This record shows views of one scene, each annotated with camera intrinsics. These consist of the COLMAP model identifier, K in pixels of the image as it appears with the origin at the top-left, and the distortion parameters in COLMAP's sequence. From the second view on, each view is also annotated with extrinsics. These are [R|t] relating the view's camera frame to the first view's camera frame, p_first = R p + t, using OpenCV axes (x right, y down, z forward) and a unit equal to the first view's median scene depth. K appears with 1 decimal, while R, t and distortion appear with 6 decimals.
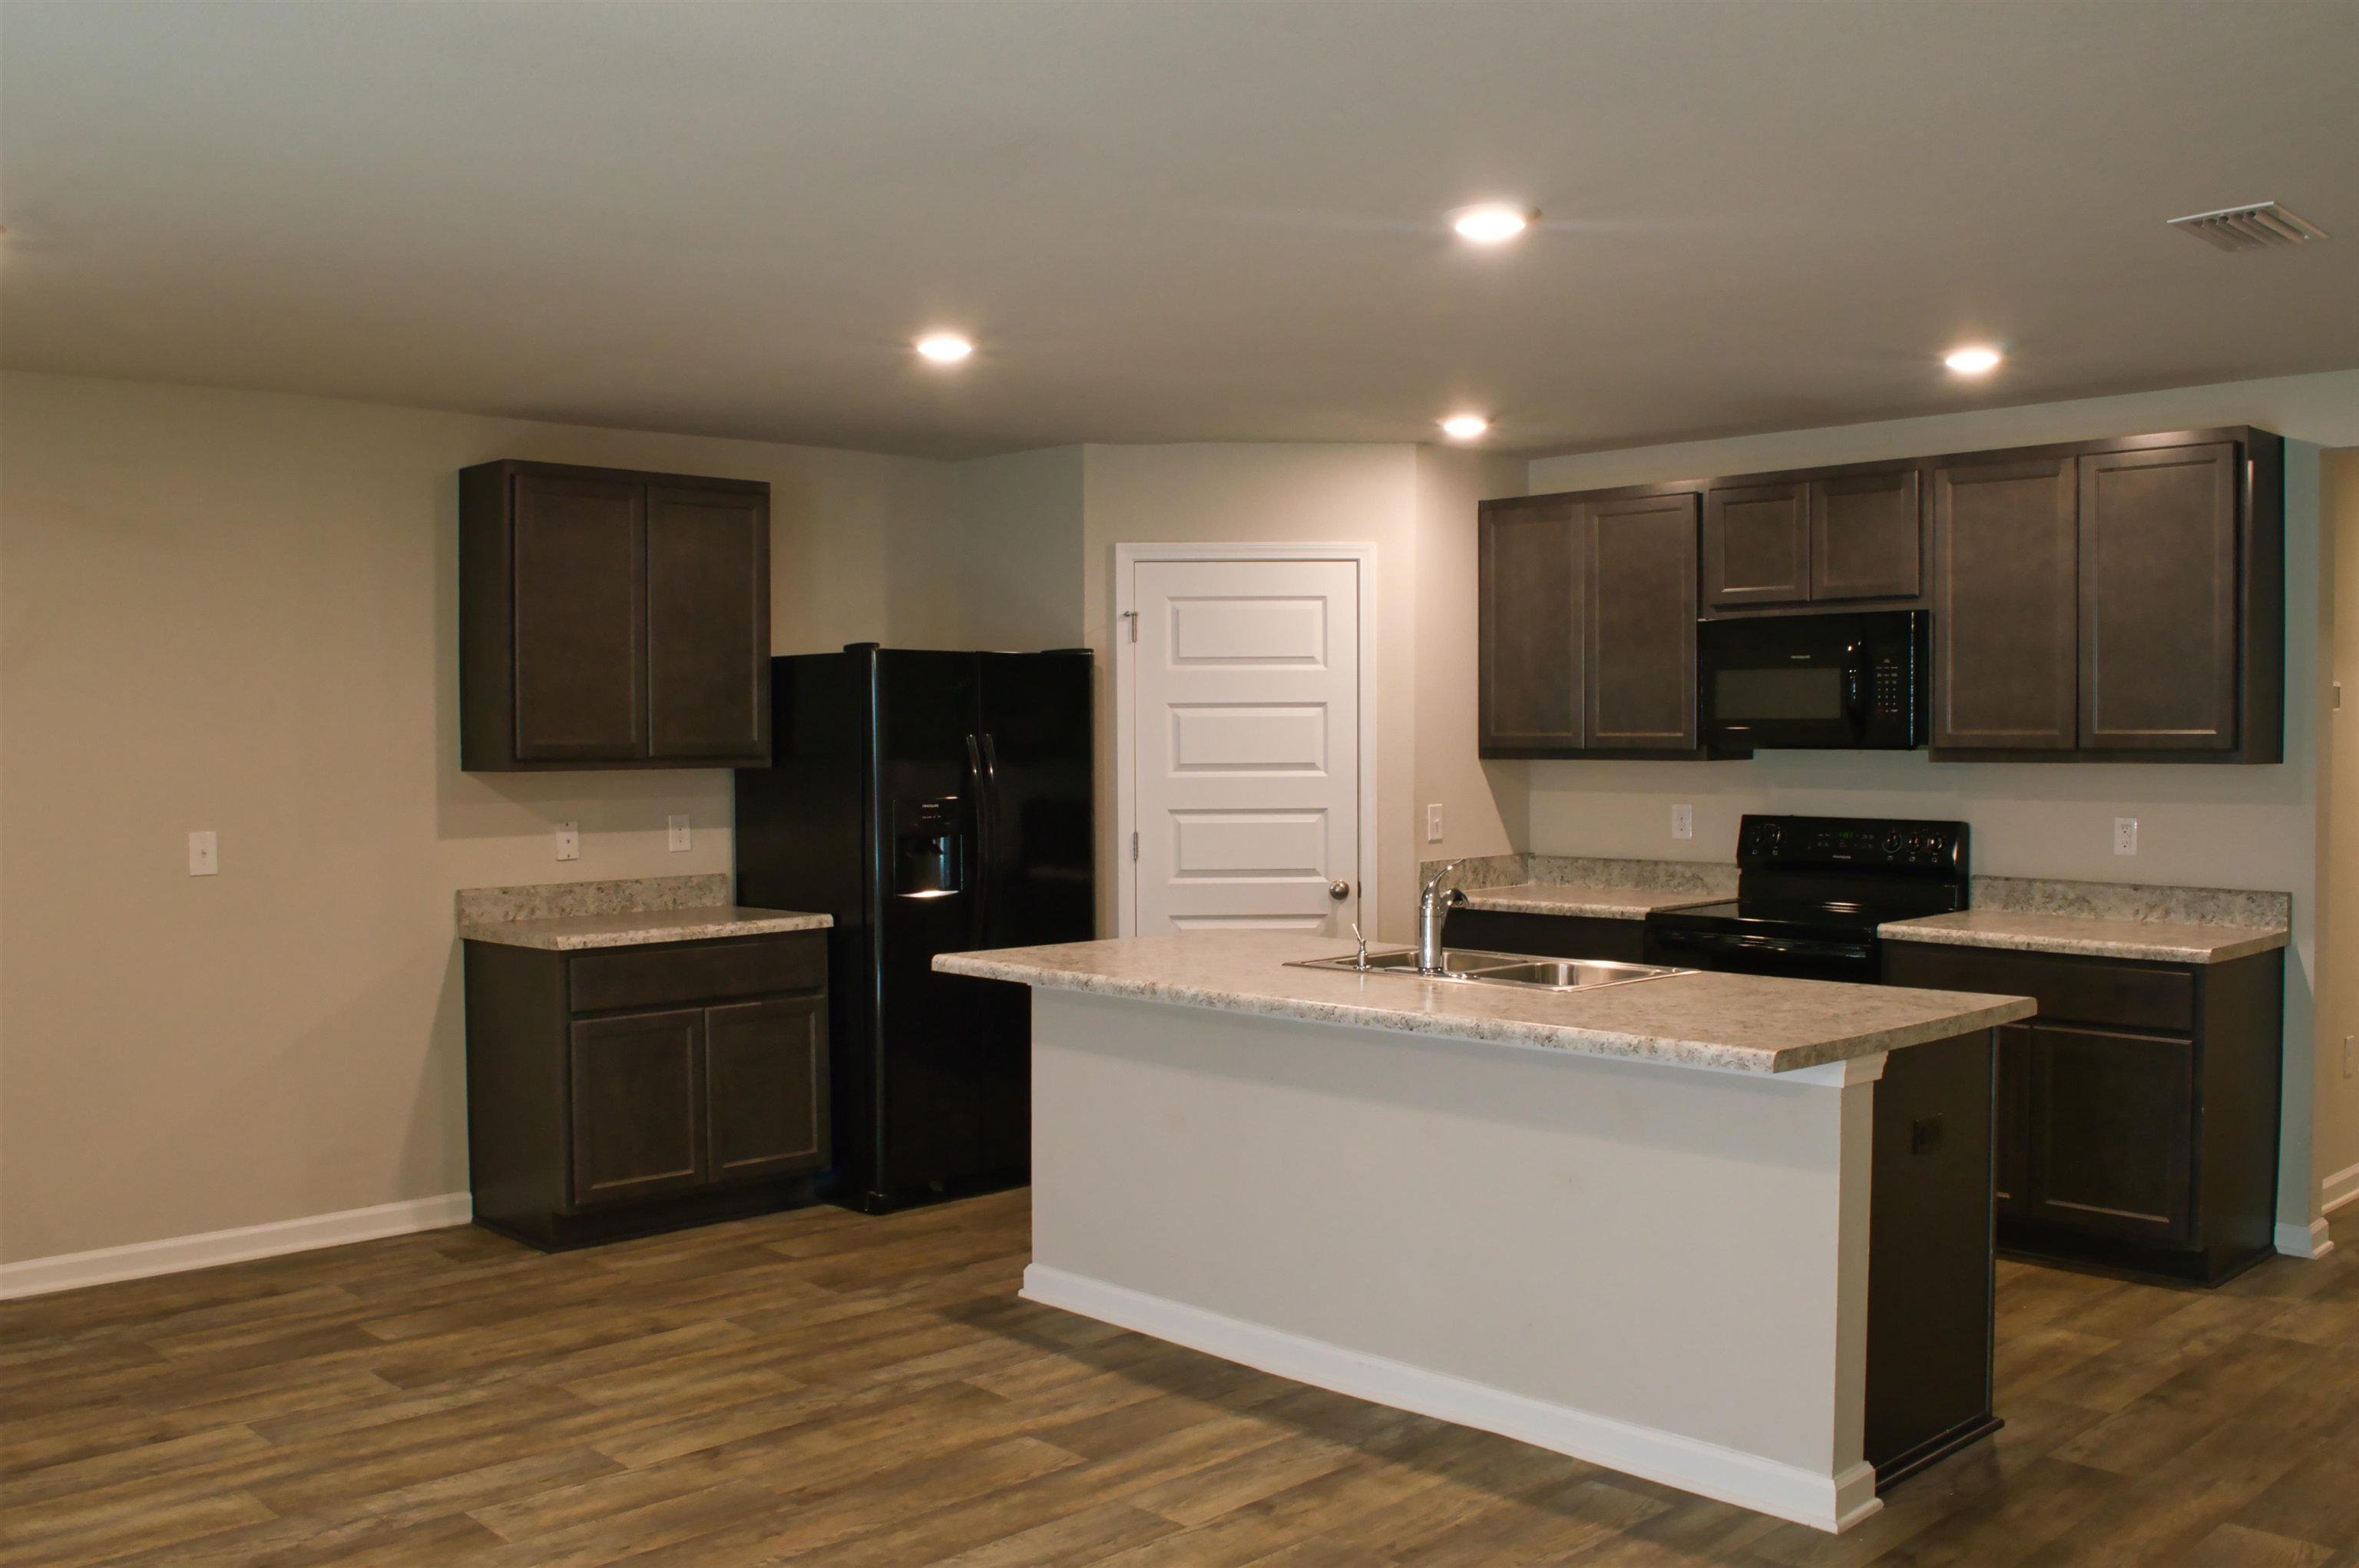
lens RADIAL K [[2050.2, 0, 1177.8], [0, 2050.2, 786.1], [0, 0, 1]] dist [-0.073990, 0.008884]
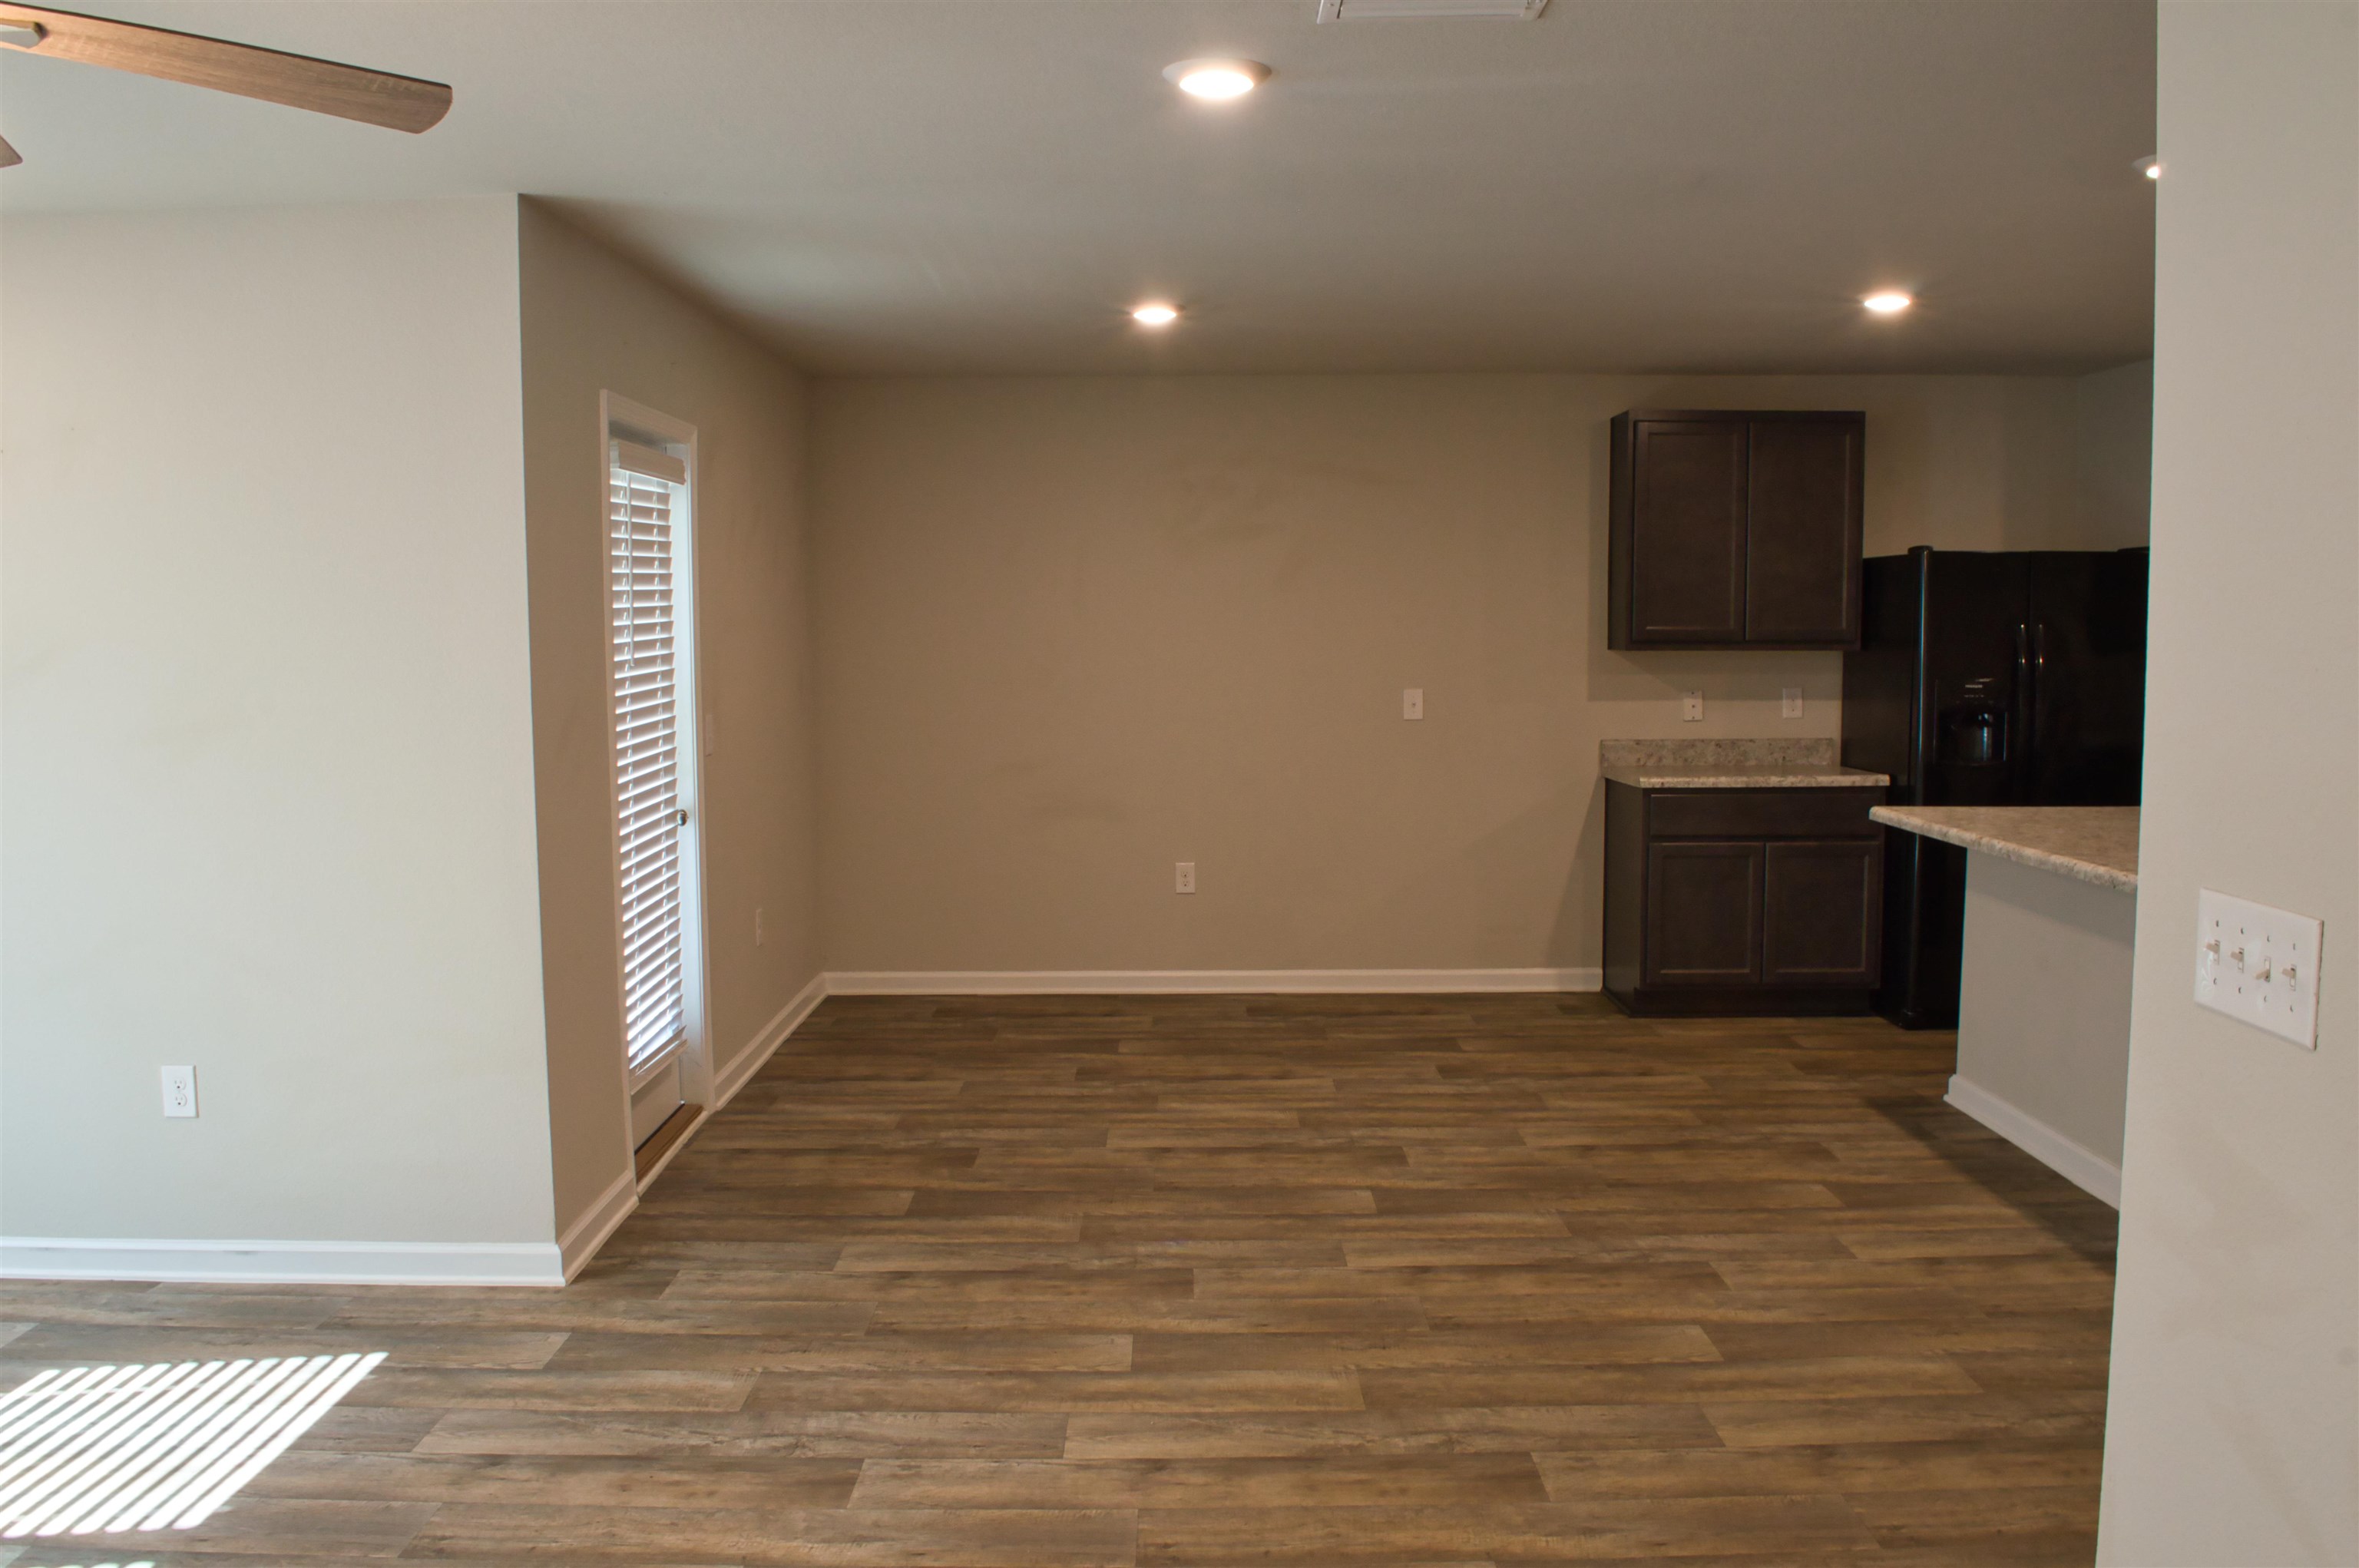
lens RADIAL K [[1842.4, 0, 1182.1], [0, 1842.4, 785.5], [0, 0, 1]] dist [-0.094172, 0.007998]
pose [[0.724312, 0.061726, -0.686703, 0.272872], [-0.016917, 0.997276, 0.071800, -0.000203], [0.689264, -0.040388, 0.723383, -0.051262]]
